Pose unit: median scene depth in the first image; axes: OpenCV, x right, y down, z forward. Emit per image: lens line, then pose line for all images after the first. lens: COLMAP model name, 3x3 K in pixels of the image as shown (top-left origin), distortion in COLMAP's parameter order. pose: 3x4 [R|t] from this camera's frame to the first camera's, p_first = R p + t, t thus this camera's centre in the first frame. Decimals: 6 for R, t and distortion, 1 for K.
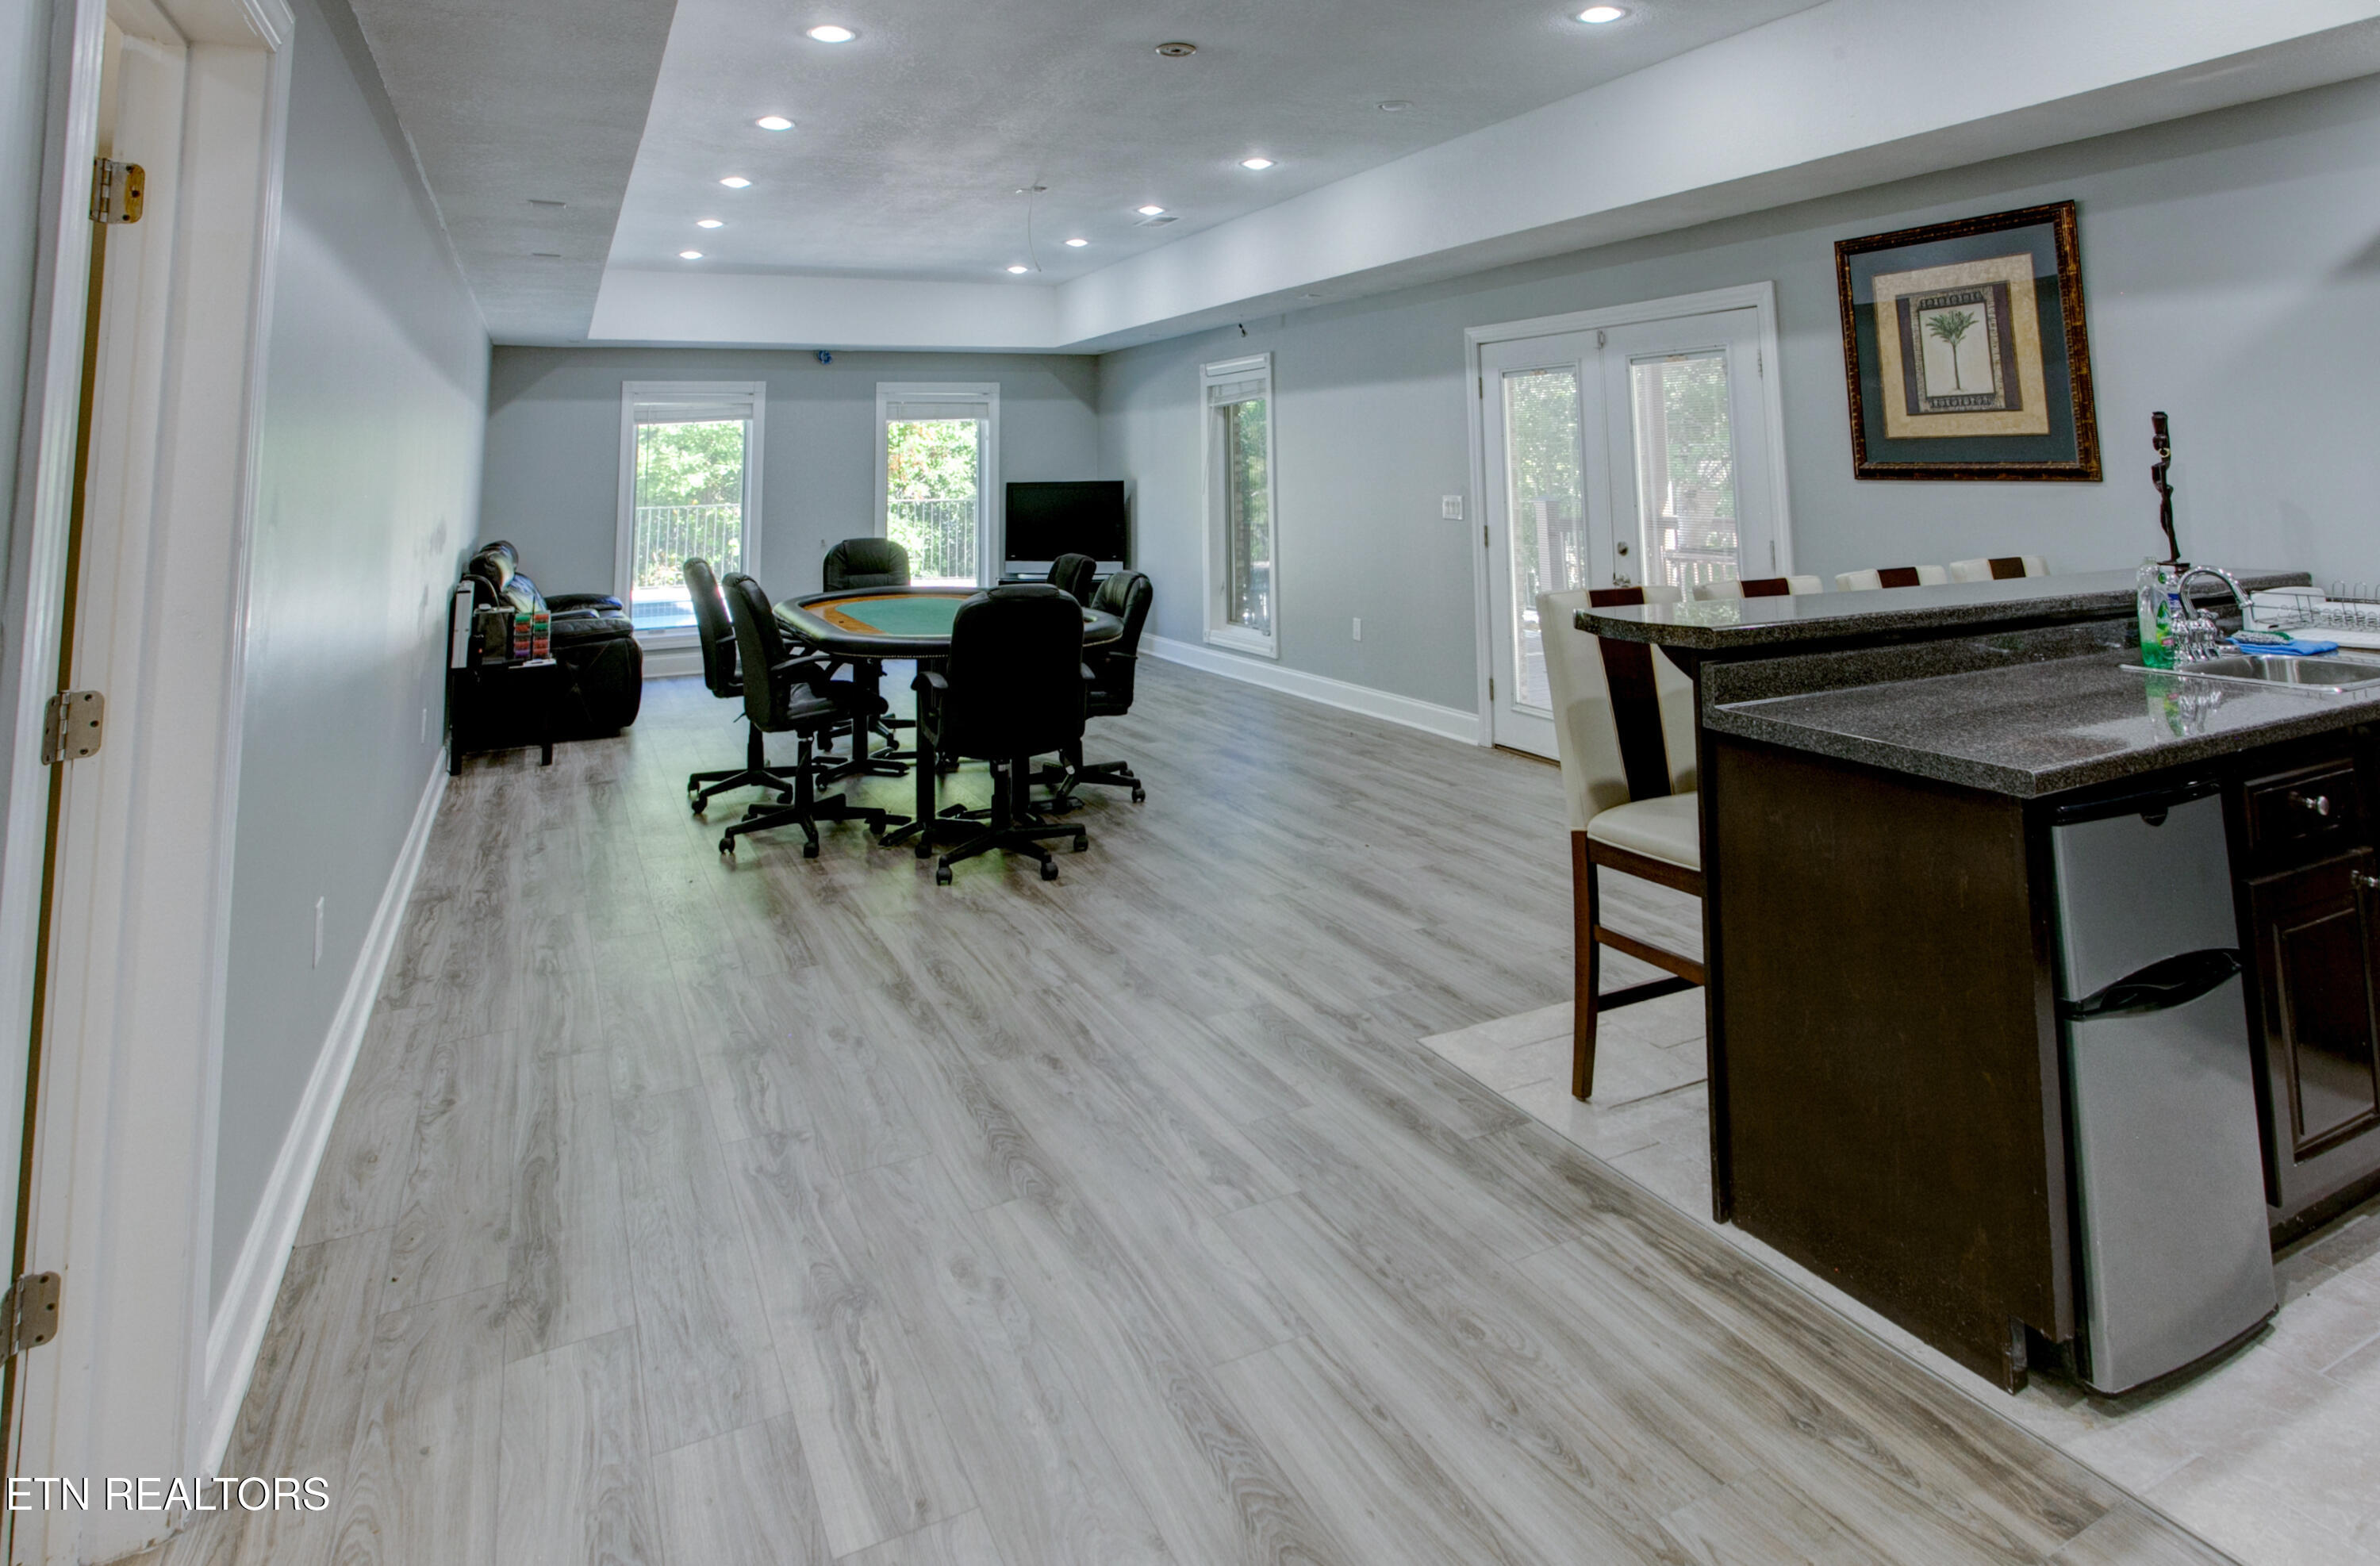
lens RADIAL K [[1269.3, 0, 1196.2], [0, 1269.3, 784.1], [0, 0, 1]] dist [-0.003268, -0.000121]
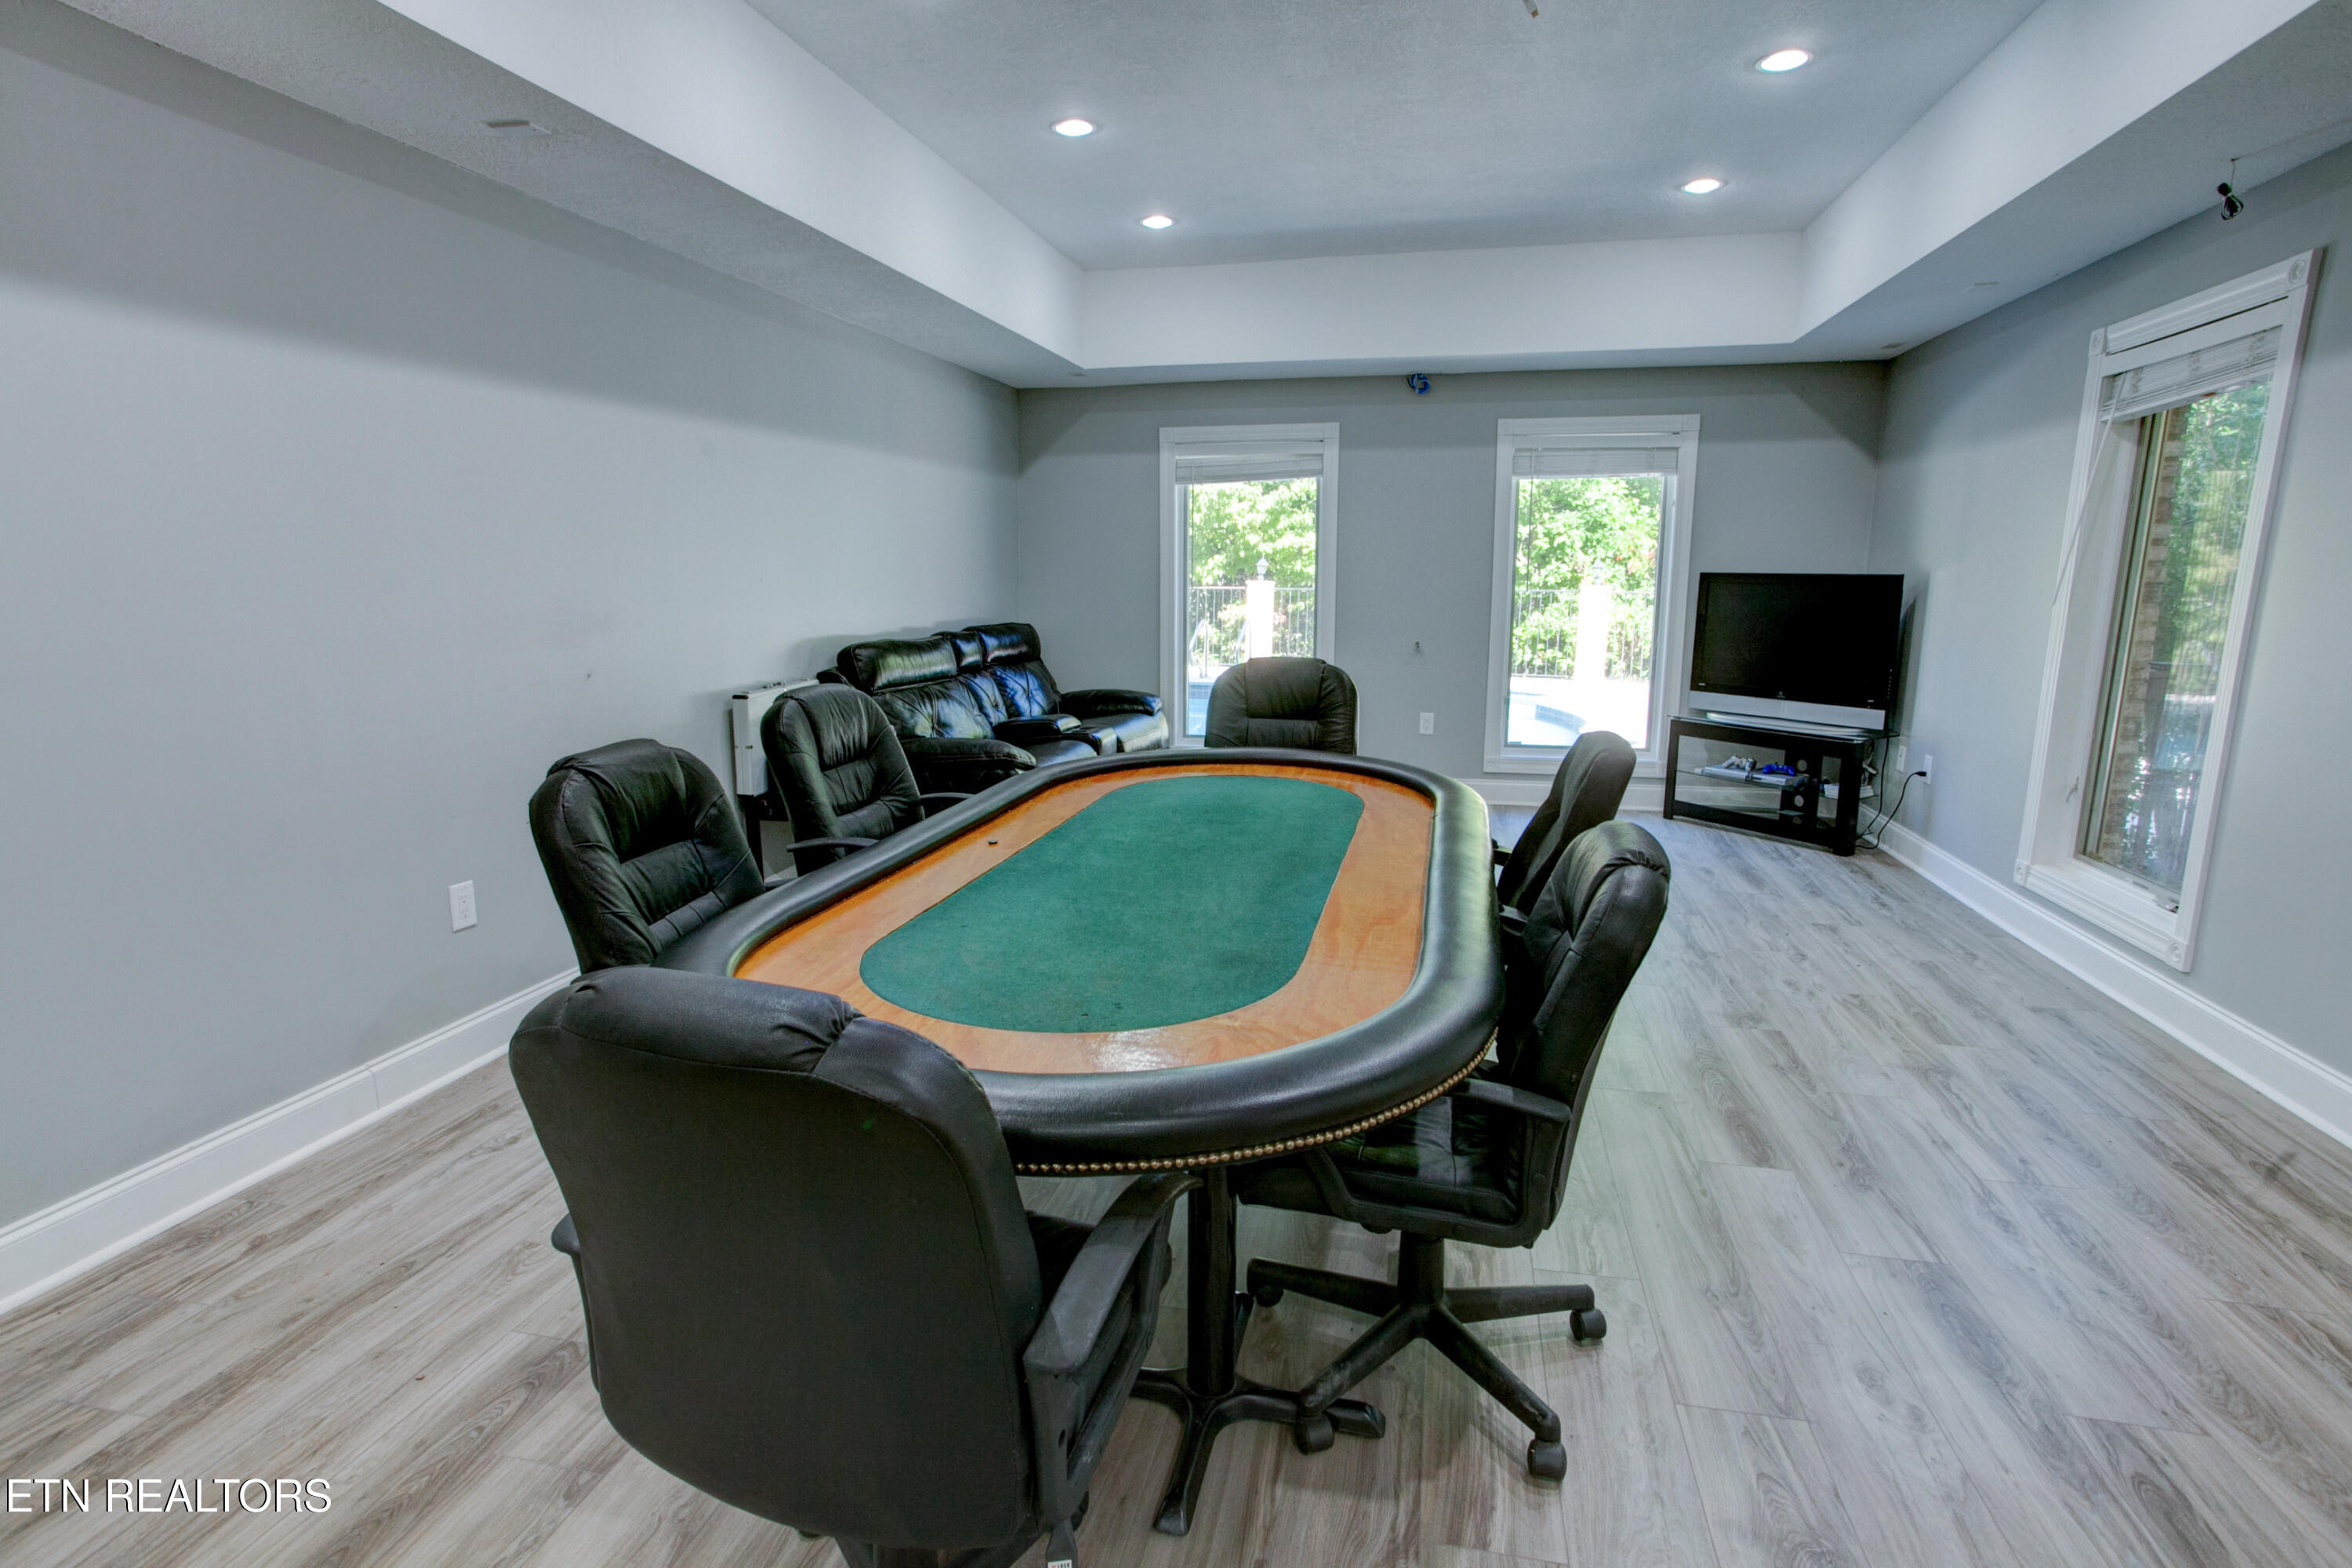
lens RADIAL K [[1154.3, 0, 1194.5], [0, 1154.3, 816.9], [0, 0, 1]] dist [0.000221, 0.000227]
pose [[0.786619, 0.154470, -0.597803, 0.022323], [-0.167376, 0.985294, 0.034354, -0.103328], [0.594319, 0.073035, 0.800906, 0.433070]]
